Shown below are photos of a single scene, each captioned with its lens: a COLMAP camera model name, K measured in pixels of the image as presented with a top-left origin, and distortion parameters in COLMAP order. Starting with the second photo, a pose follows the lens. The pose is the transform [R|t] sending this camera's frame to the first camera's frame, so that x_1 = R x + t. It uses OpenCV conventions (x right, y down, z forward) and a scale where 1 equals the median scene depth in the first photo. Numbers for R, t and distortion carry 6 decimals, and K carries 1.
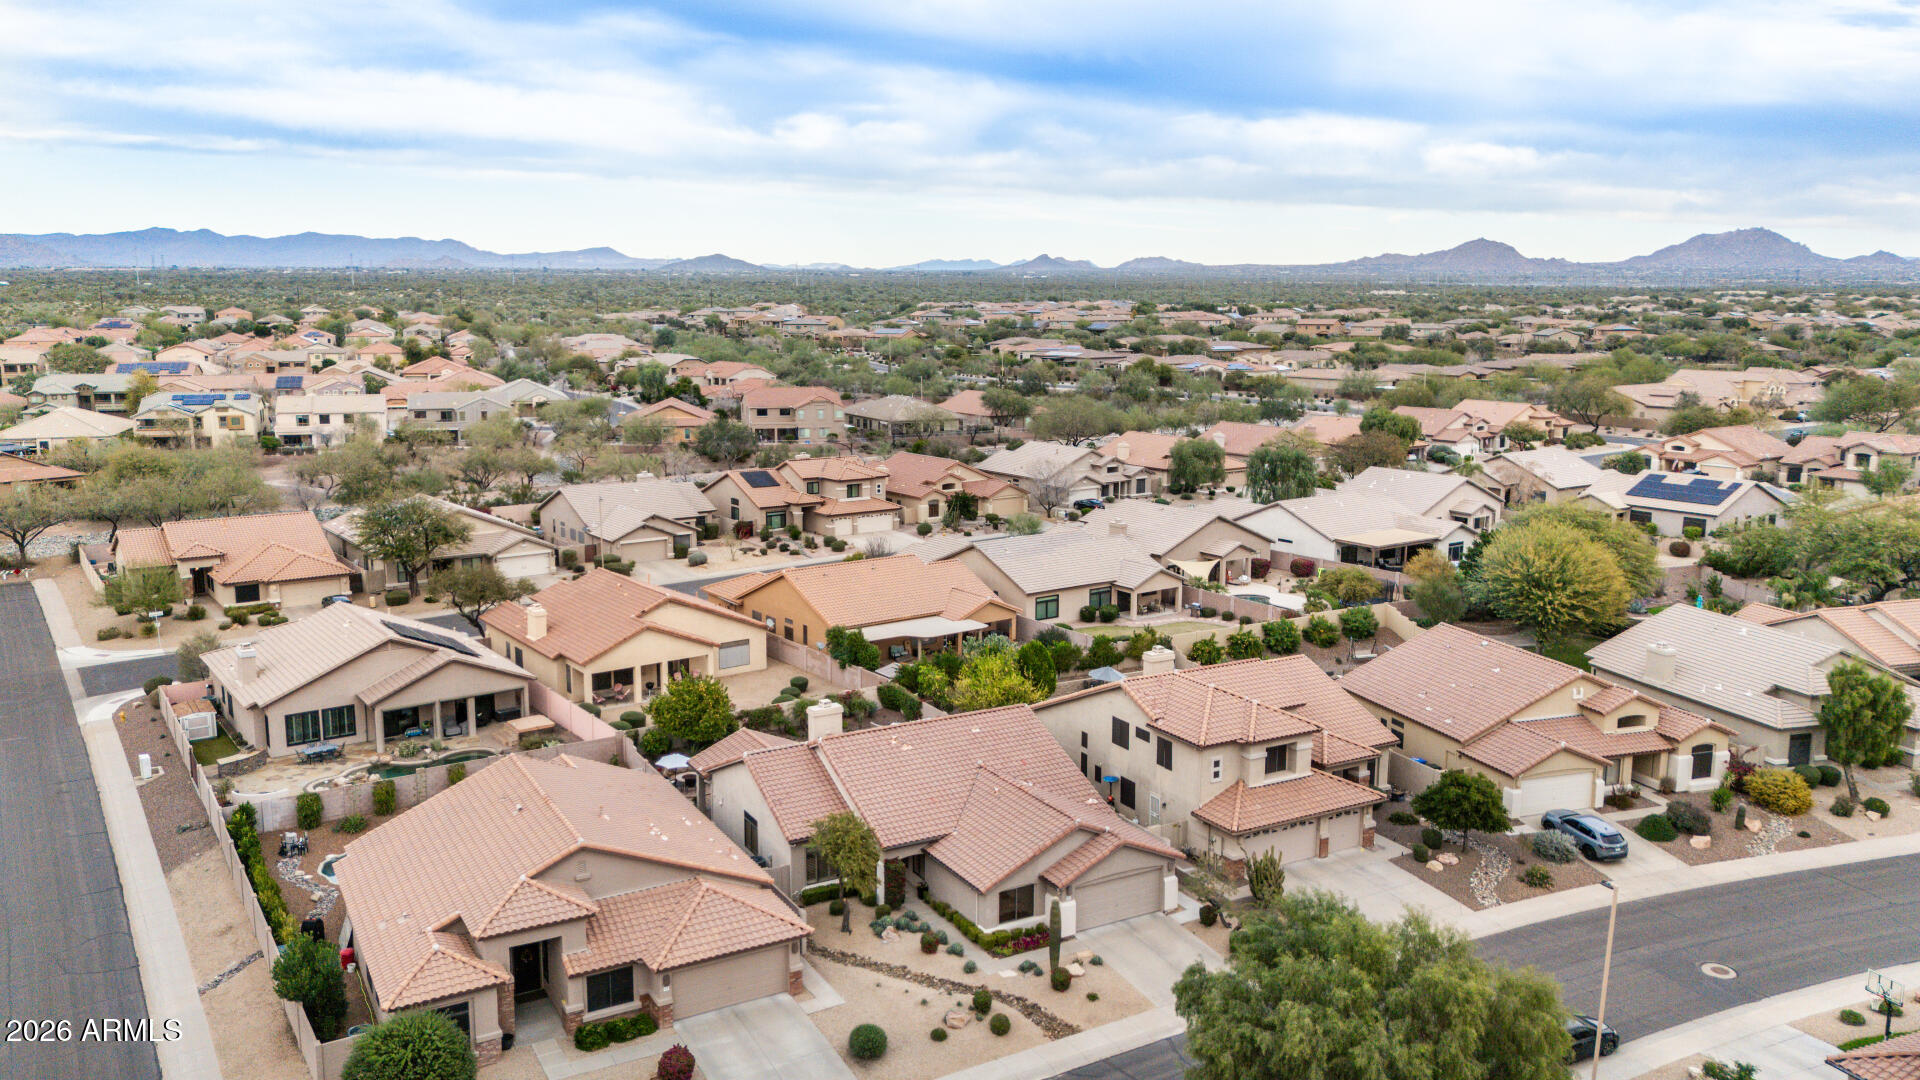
lens RADIAL K [[1405.2, 0, 961.8], [0, 1405.2, 532.7], [0, 0, 1]] dist [0.089503, -0.090381]
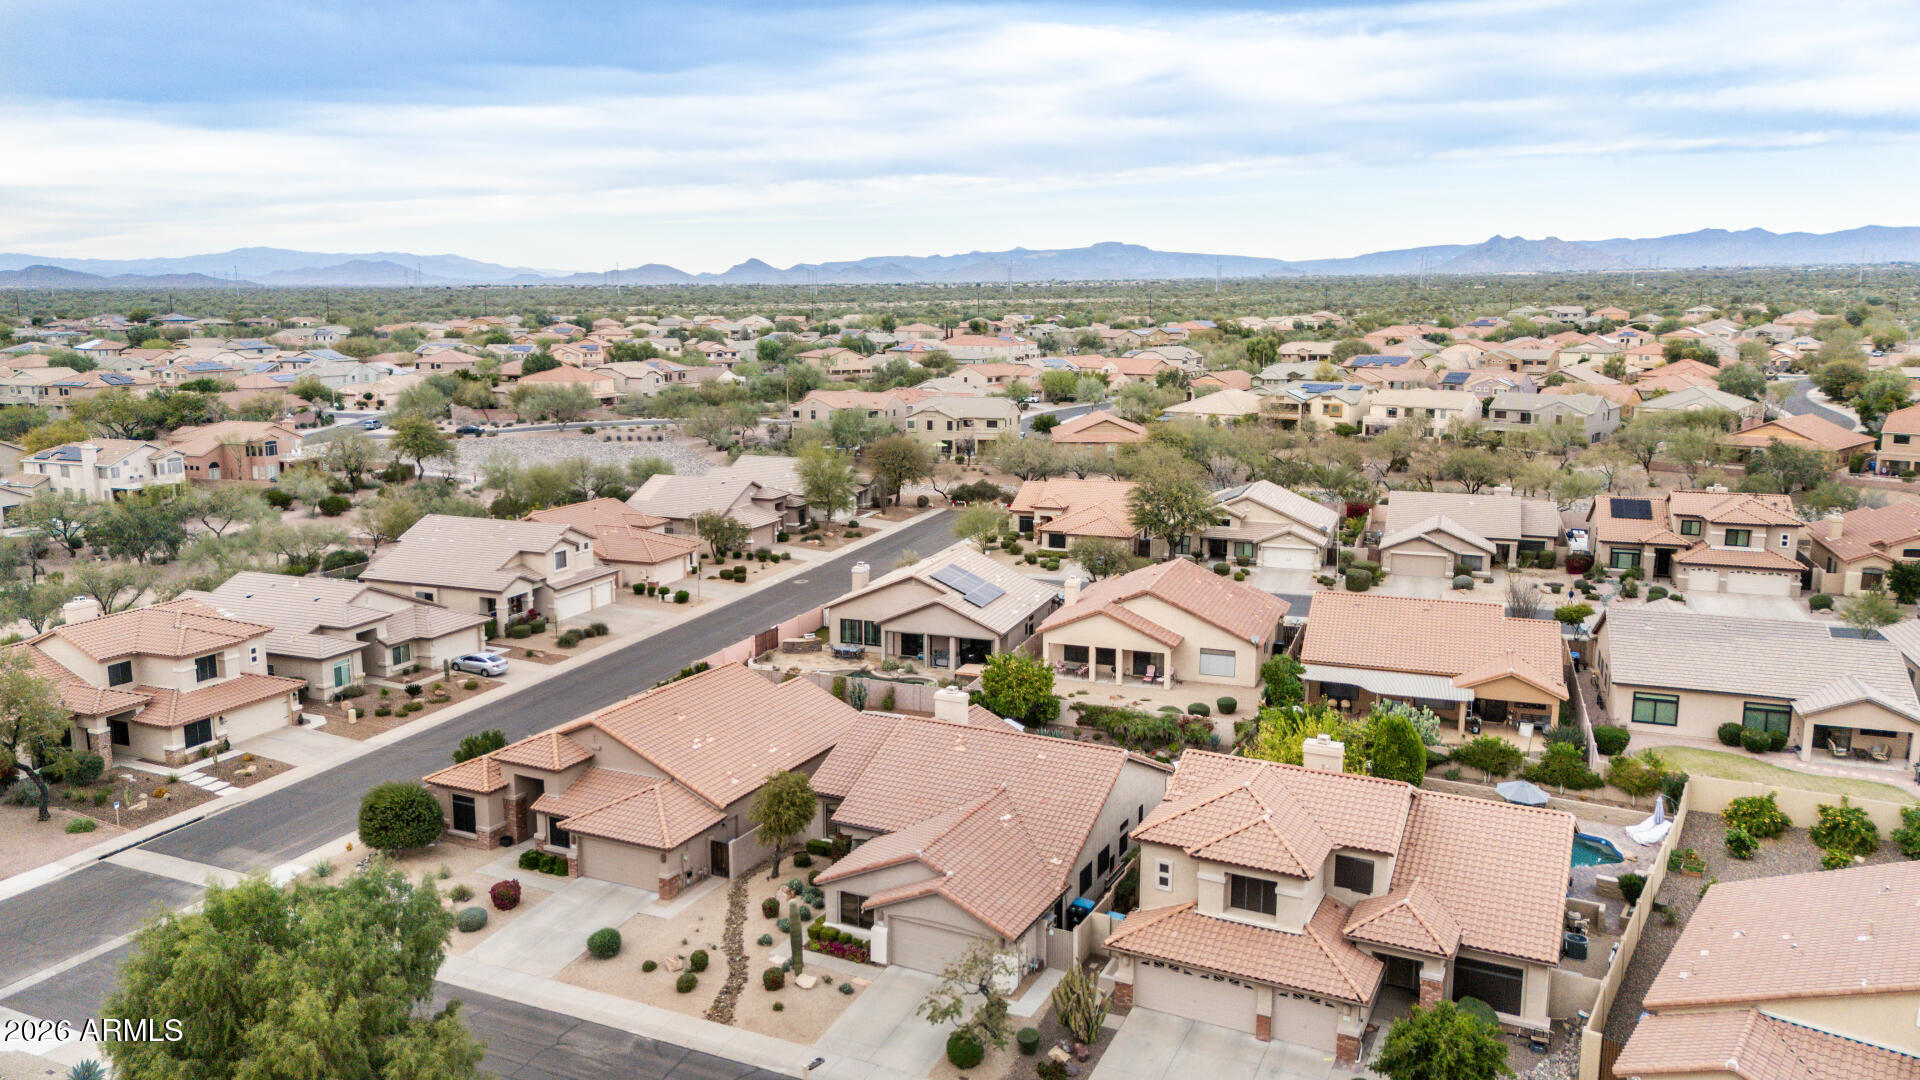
lens RADIAL K [[1405.2, 0, 961.8], [0, 1405.2, 532.7], [0, 0, 1]] dist [0.089503, -0.090381]
pose [[0.557396, 0.138168, -0.818669, 0.371913], [-0.138117, 0.987747, 0.072665, -0.034429], [0.818678, 0.072569, 0.569650, 0.210567]]
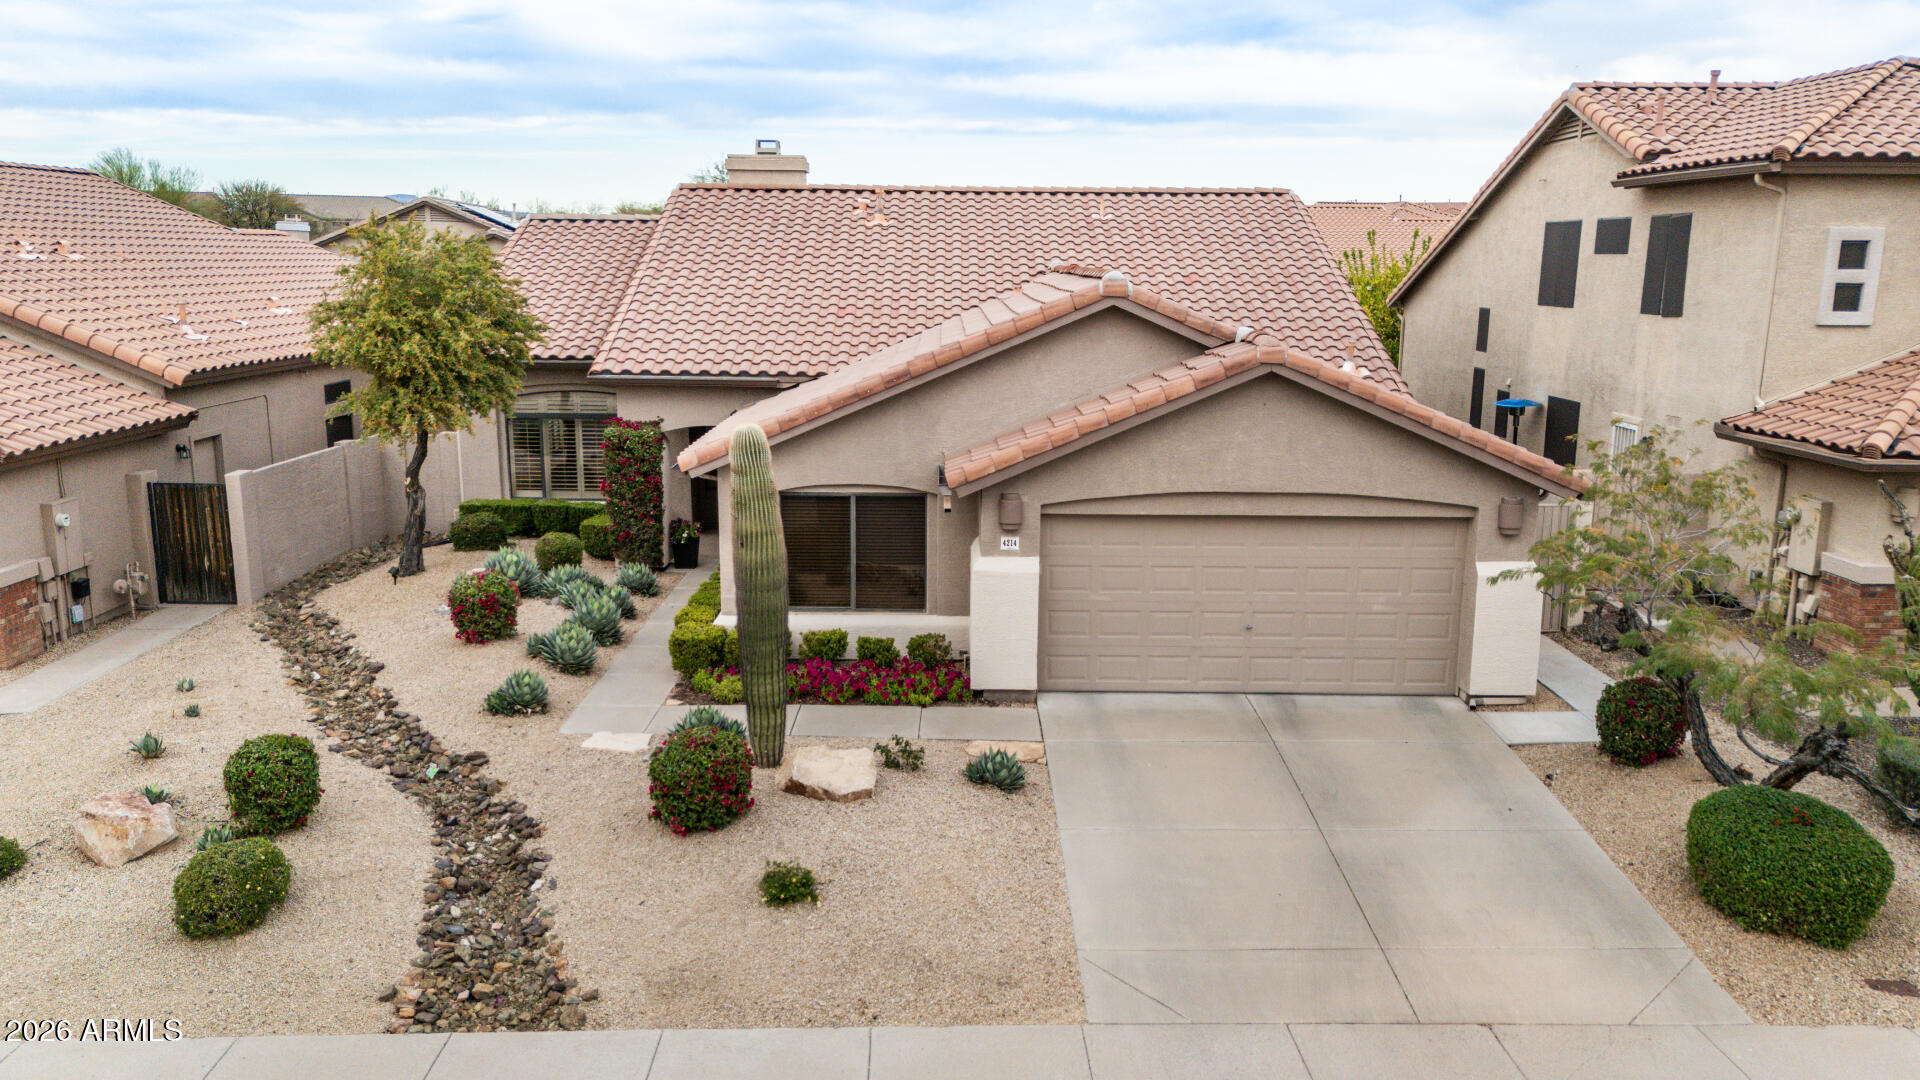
lens RADIAL K [[1405.2, 0, 961.8], [0, 1405.2, 532.7], [0, 0, 1]] dist [0.089503, -0.090381]
pose [[0.872474, 0.097692, -0.478796, 0.083077], [-0.086247, 0.995216, 0.045898, 0.107308], [0.480990, 0.001250, 0.876725, 0.337129]]
